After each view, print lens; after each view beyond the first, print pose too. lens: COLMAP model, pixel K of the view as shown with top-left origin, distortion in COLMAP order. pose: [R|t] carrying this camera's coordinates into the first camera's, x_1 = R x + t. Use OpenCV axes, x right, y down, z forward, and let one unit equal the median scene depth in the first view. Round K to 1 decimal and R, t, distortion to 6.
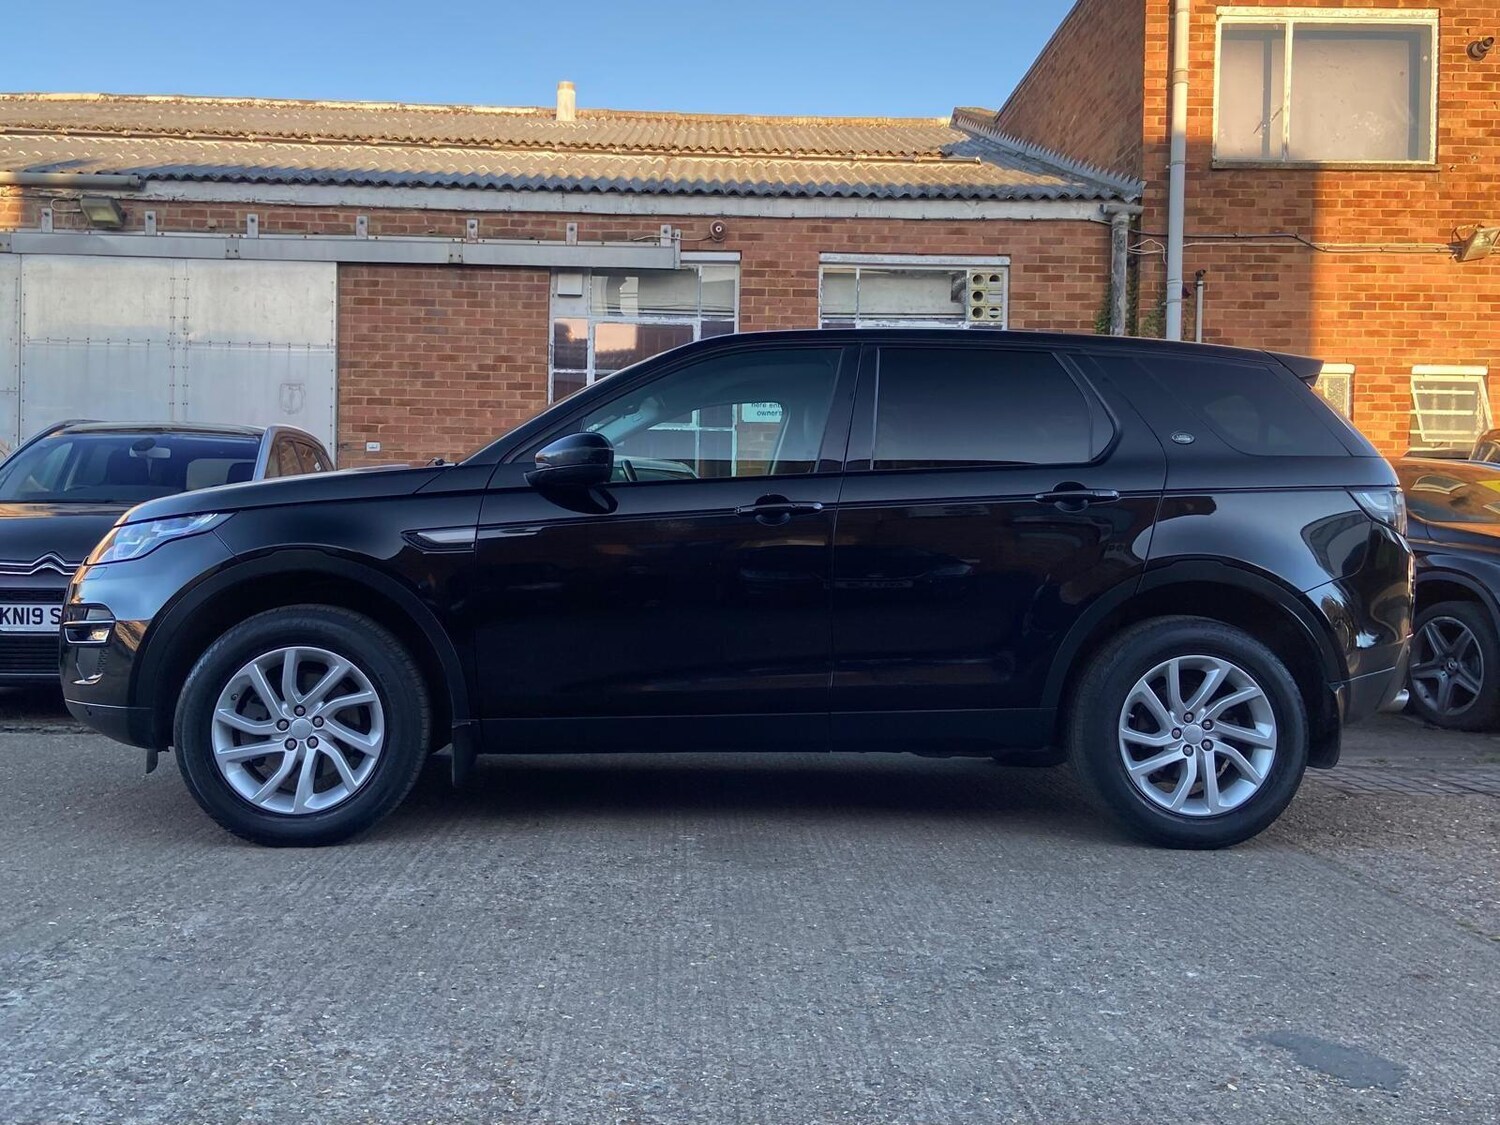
lens RADIAL K [[1406.0, 0, 724.6], [0, 1406.0, 533.5], [0, 0, 1]] dist [0.071430, 0.000000]
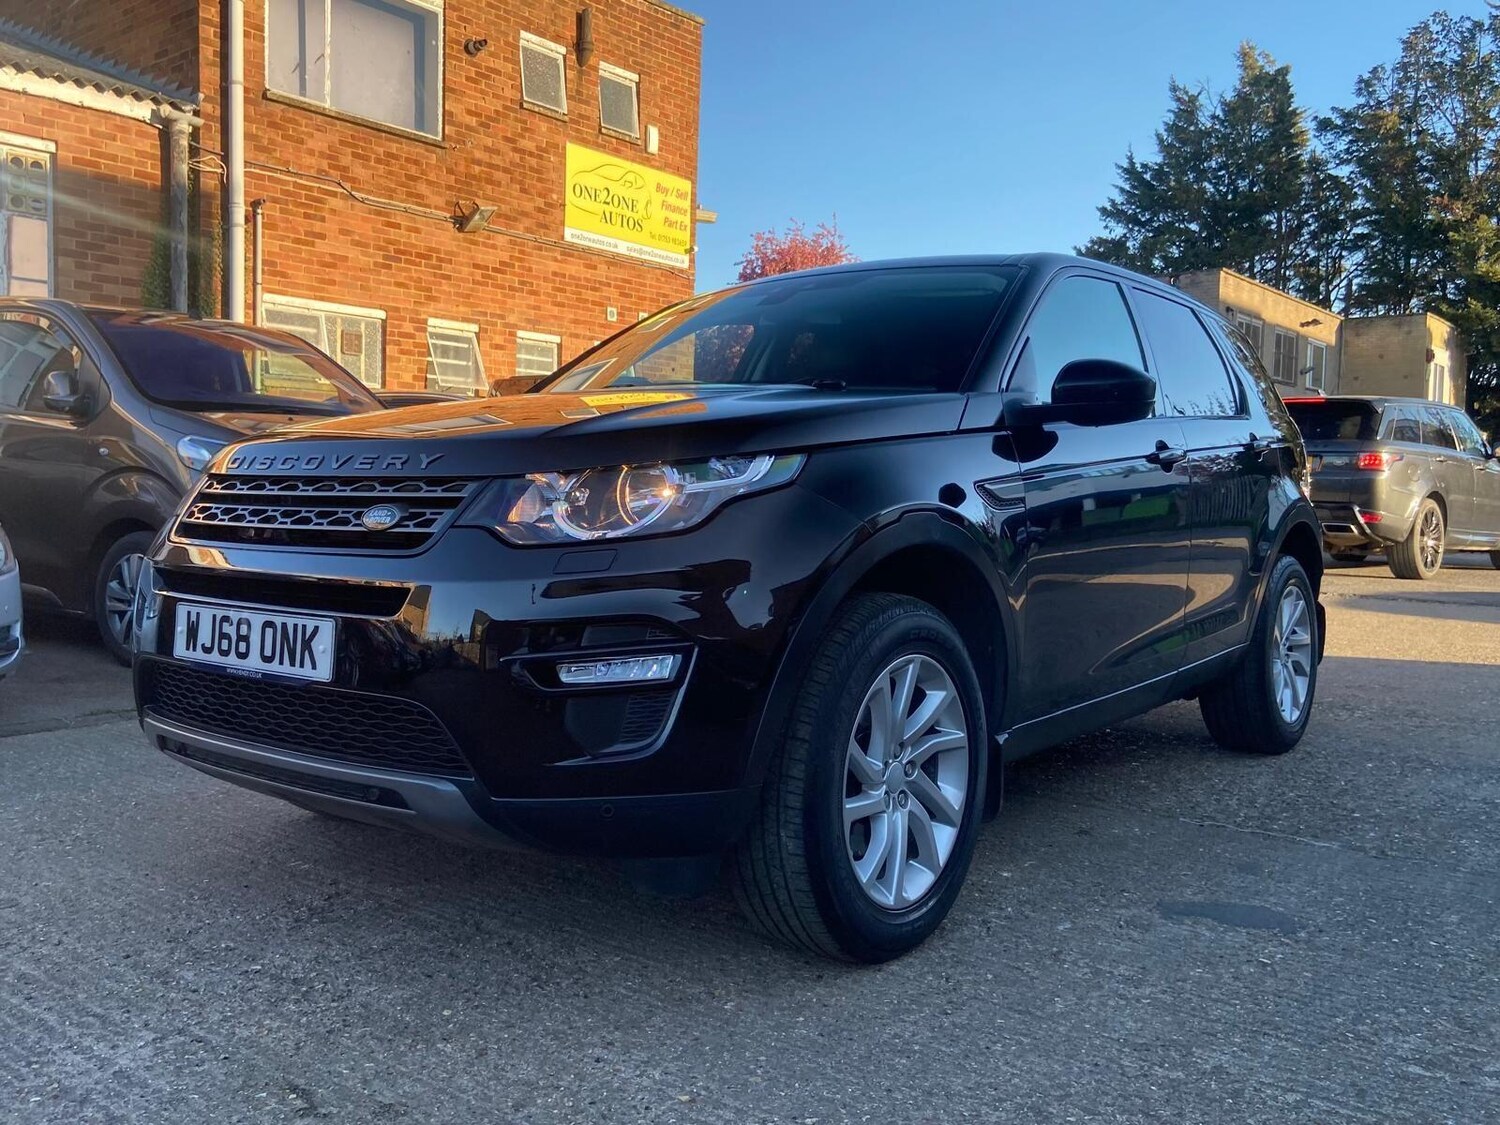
lens RADIAL K [[1285.2, 0, 729.0], [0, 1285.2, 541.4], [0, 0, 1]] dist [0.088117, -0.075810]
pose [[0.648882, -0.033794, 0.760138, -0.908043], [-0.014805, 0.998263, 0.057019, -0.009436], [-0.760745, -0.048252, 0.647255, 0.827162]]
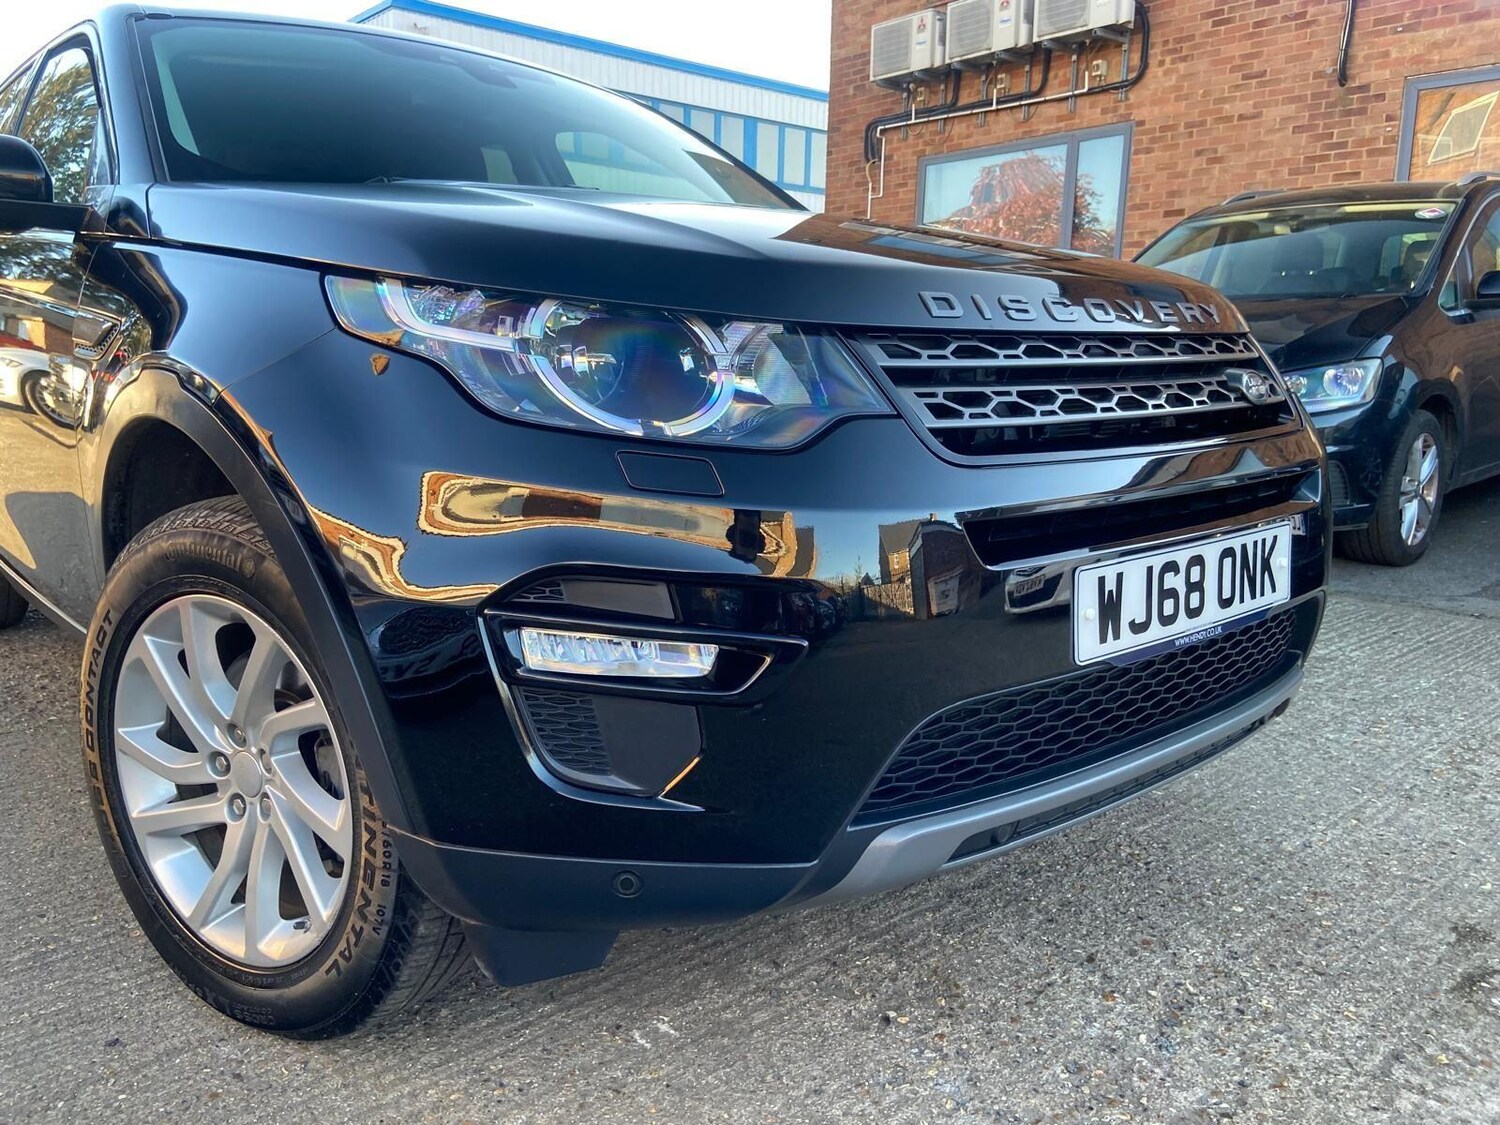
lens RADIAL K [[1116.9, 0, 743.4], [0, 1116.9, 543.1], [0, 0, 1]] dist [0.051866, -0.039774]
pose [[-0.622530, -0.159842, 0.766099, -0.628247], [-0.030078, 0.983083, 0.180673, 0.015582], [-0.782018, 0.089431, -0.616806, 2.617945]]
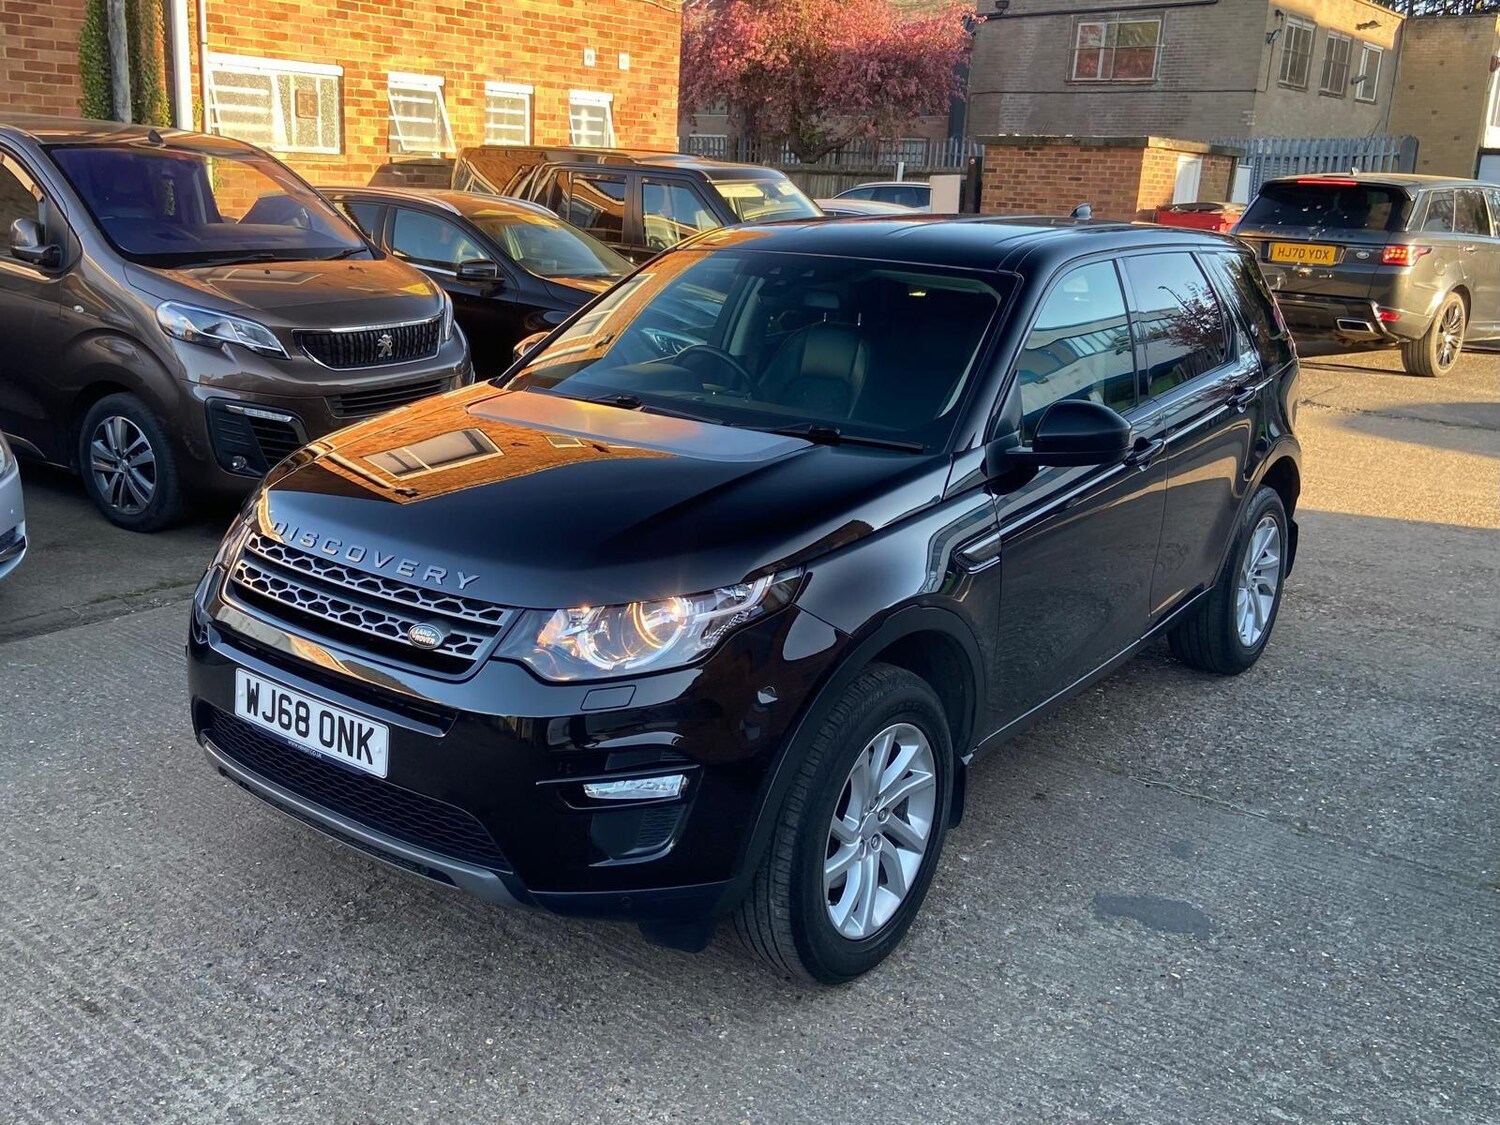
lens RADIAL K [[1405.4, 0, 725.2], [0, 1405.4, 501.0], [0, 0, 1]] dist [0.050772, 0.000000]
pose [[0.640550, -0.164735, 0.750038, -1.086622], [-0.039488, 0.968361, 0.246410, -0.462611], [-0.766900, -0.187455, 0.613779, 0.728805]]
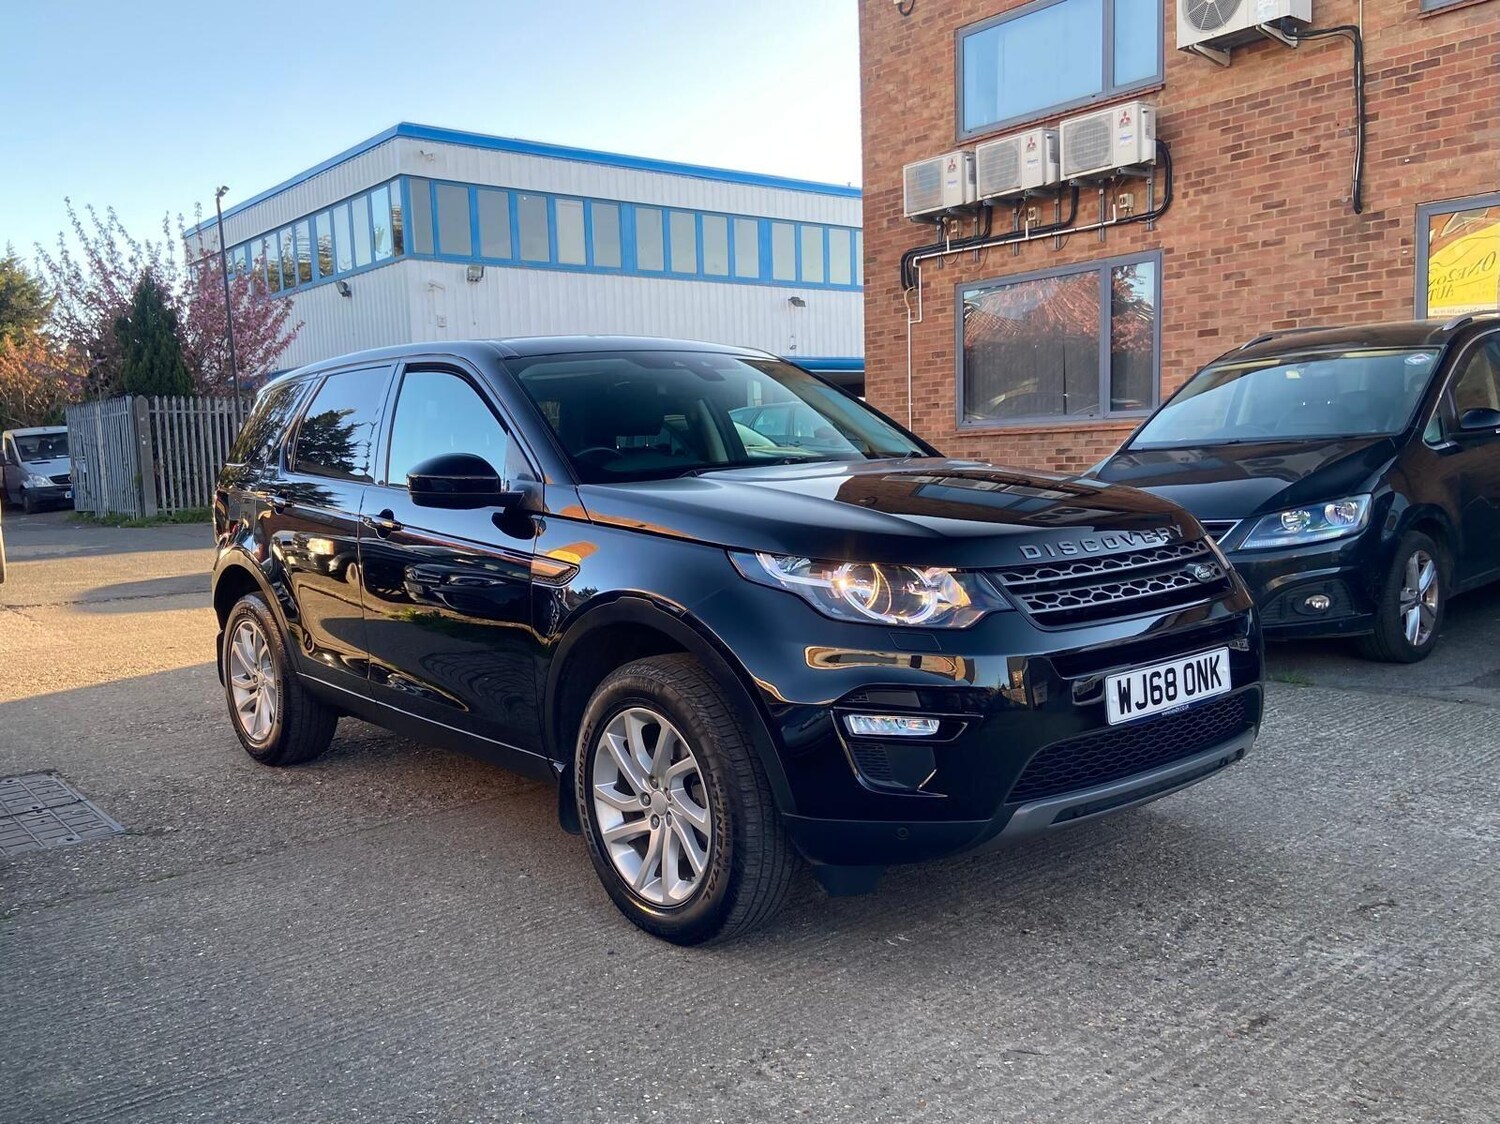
lens RADIAL K [[1237.0, 0, 722.1], [0, 1237.0, 575.3], [0, 0, 1]] dist [0.073811, -0.047120]
pose [[-0.598808, -0.072437, 0.797610, -1.137200], [0.023390, 0.993895, 0.107823, -0.145065], [-0.800551, 0.083222, -0.593458, 3.283297]]
